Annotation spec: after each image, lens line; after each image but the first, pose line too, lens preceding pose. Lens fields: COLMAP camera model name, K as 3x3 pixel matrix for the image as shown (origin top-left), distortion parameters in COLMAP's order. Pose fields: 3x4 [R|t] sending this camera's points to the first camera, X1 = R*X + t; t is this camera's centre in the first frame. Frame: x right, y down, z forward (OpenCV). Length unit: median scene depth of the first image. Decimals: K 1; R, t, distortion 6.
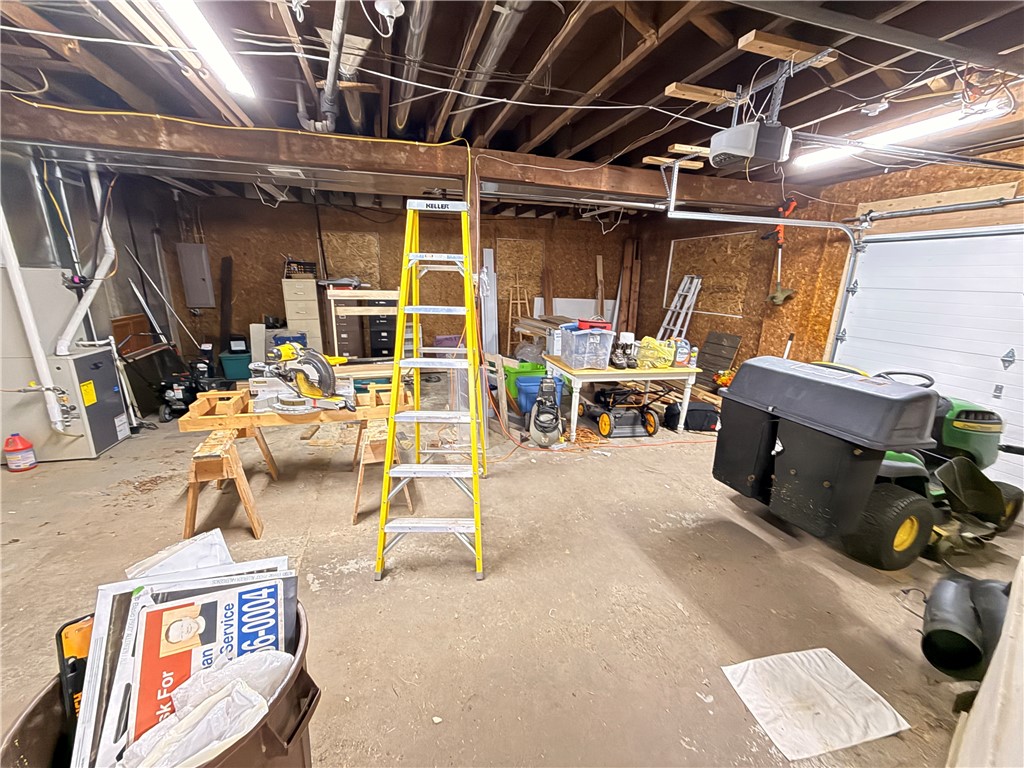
lens RADIAL K [[412.3, 0, 509.1], [0, 412.3, 384.2], [0, 0, 1]] dist [0.003533, -0.000070]
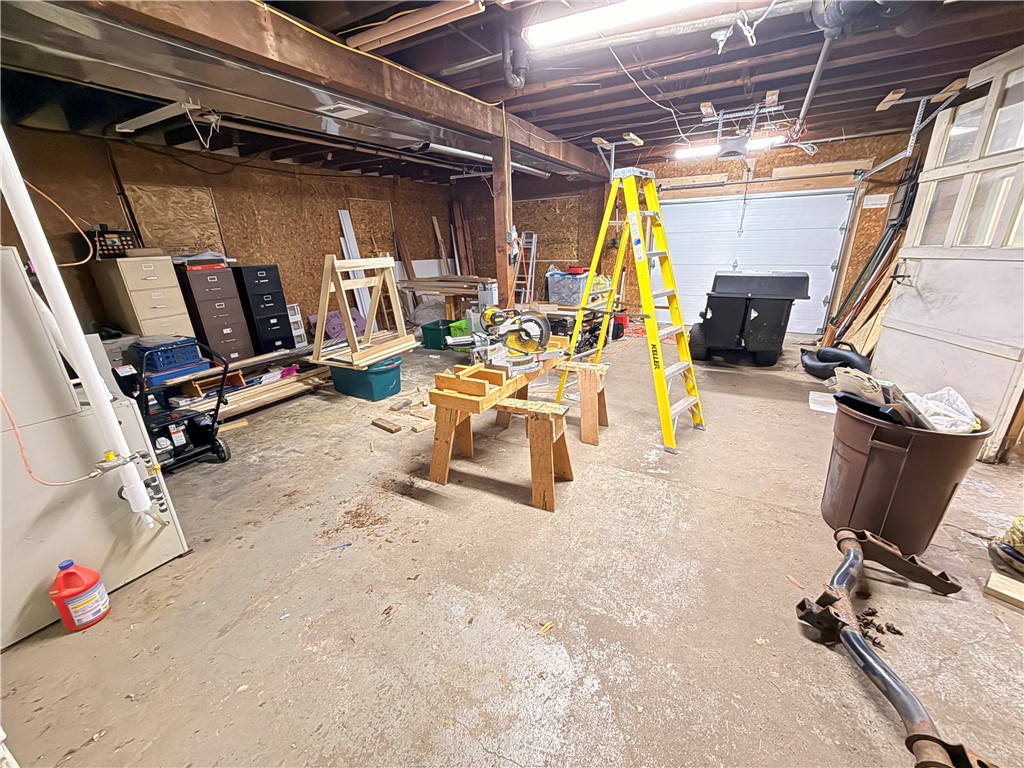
lens RADIAL K [[412.3, 0, 506.2], [0, 412.3, 386.0], [0, 0, 1]] dist [0.003533, -0.000070]
pose [[0.726765, -0.271818, 0.630815, -0.557143], [0.218581, 0.962149, 0.162762, -0.034341], [-0.651180, 0.019595, 0.758670, 0.114478]]
